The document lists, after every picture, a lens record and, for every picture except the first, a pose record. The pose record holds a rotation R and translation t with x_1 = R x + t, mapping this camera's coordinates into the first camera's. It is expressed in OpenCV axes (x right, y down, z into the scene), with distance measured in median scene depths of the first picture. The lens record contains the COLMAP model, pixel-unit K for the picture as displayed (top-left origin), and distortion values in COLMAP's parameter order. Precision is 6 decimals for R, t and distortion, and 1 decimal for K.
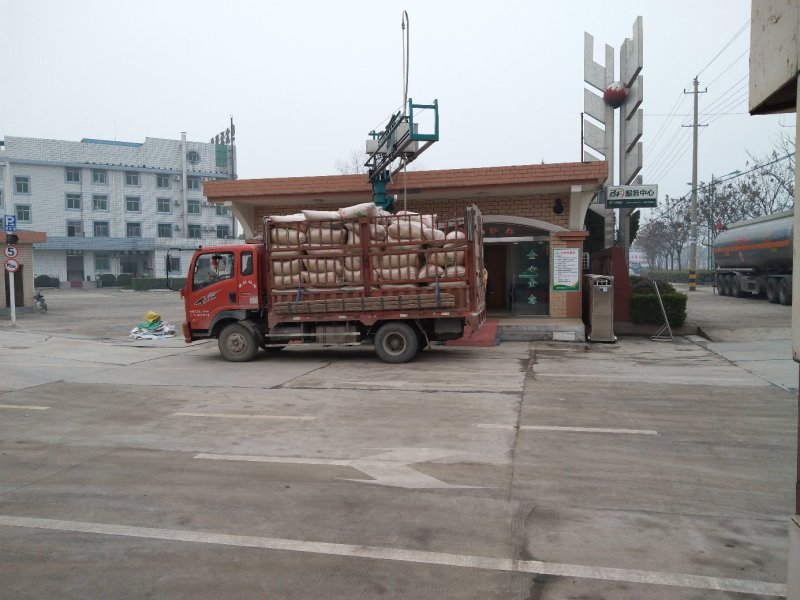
lens RADIAL K [[649.8, 0, 403.9], [0, 649.8, 300.0], [0, 0, 1]] dist [0.028689, -0.036505]
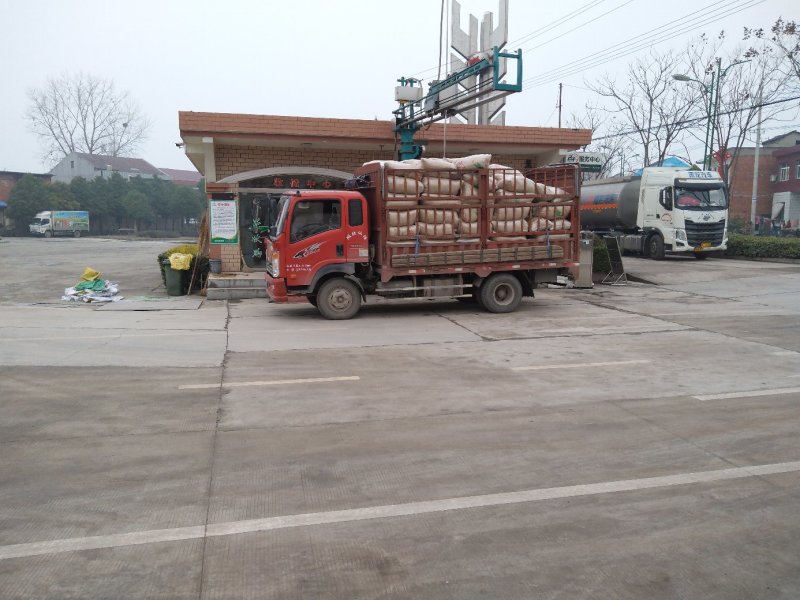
lens RADIAL K [[649.8, 0, 399.6], [0, 649.8, 299.0], [0, 0, 1]] dist [0.028689, -0.036505]
pose [[0.882192, -0.037949, 0.469359, -0.641075], [0.005797, 0.997547, 0.069759, 0.001796], [-0.470855, -0.058820, 0.880248, 0.162484]]
